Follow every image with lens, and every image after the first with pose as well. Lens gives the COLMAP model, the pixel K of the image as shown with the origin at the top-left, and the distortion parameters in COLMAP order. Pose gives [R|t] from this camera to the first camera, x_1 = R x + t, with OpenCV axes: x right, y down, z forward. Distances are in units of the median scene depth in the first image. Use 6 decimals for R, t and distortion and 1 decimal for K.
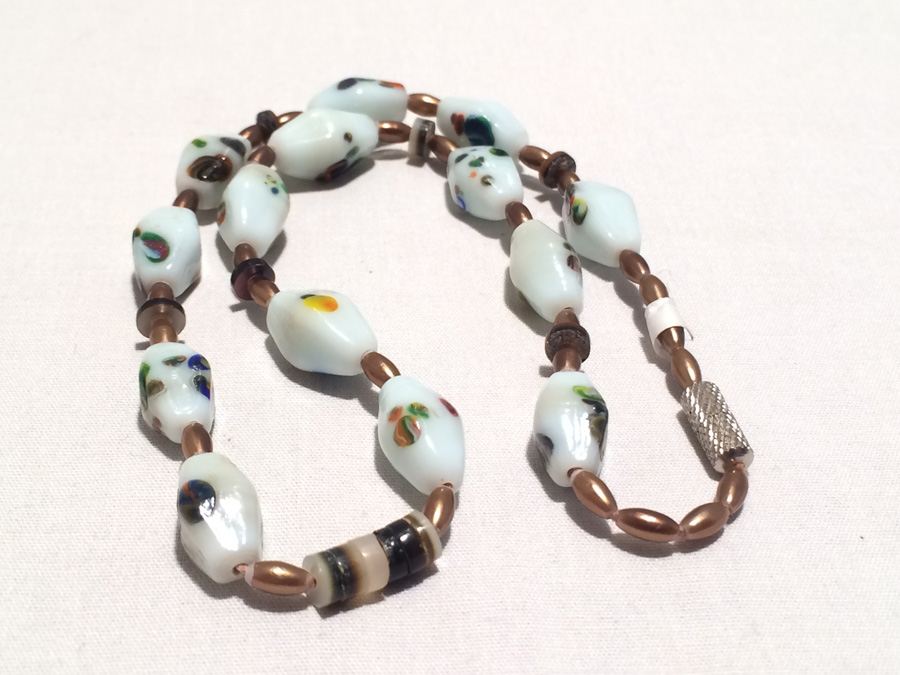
lens RADIAL K [[1391.2, 0, 450.5], [0, 1391.2, 335.3], [0, 0, 1]] dist [0.032342, 0.000000]
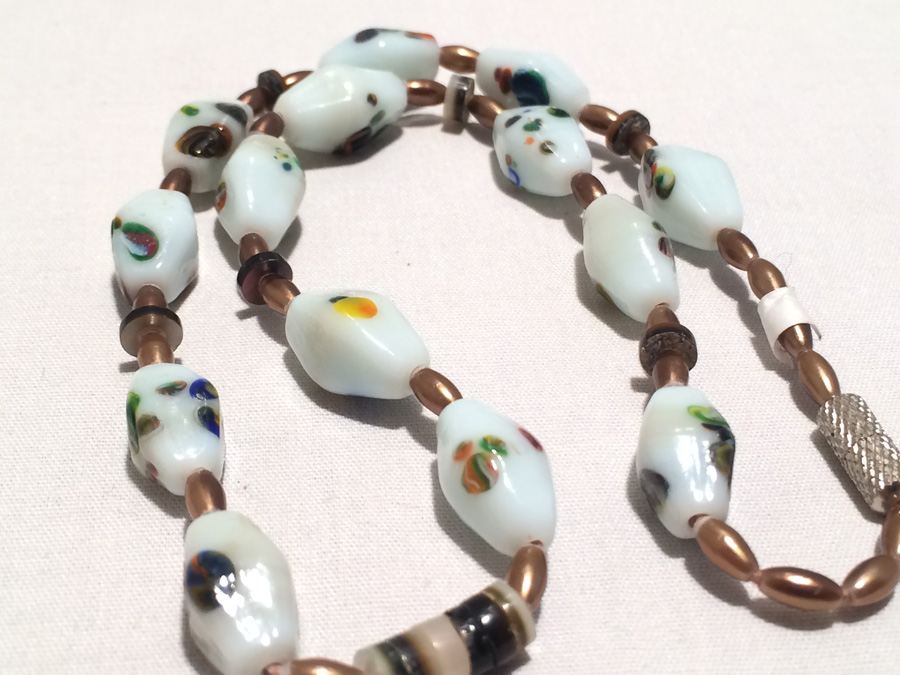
lens RADIAL K [[1391.2, 0, 449.6], [0, 1391.2, 339.8], [0, 0, 1]] dist [0.032342, 0.000000]
pose [[0.999503, -0.027851, 0.014741, -0.051857], [0.027608, 0.999483, 0.016468, -0.016177], [-0.015192, -0.016053, 0.999756, 0.213850]]
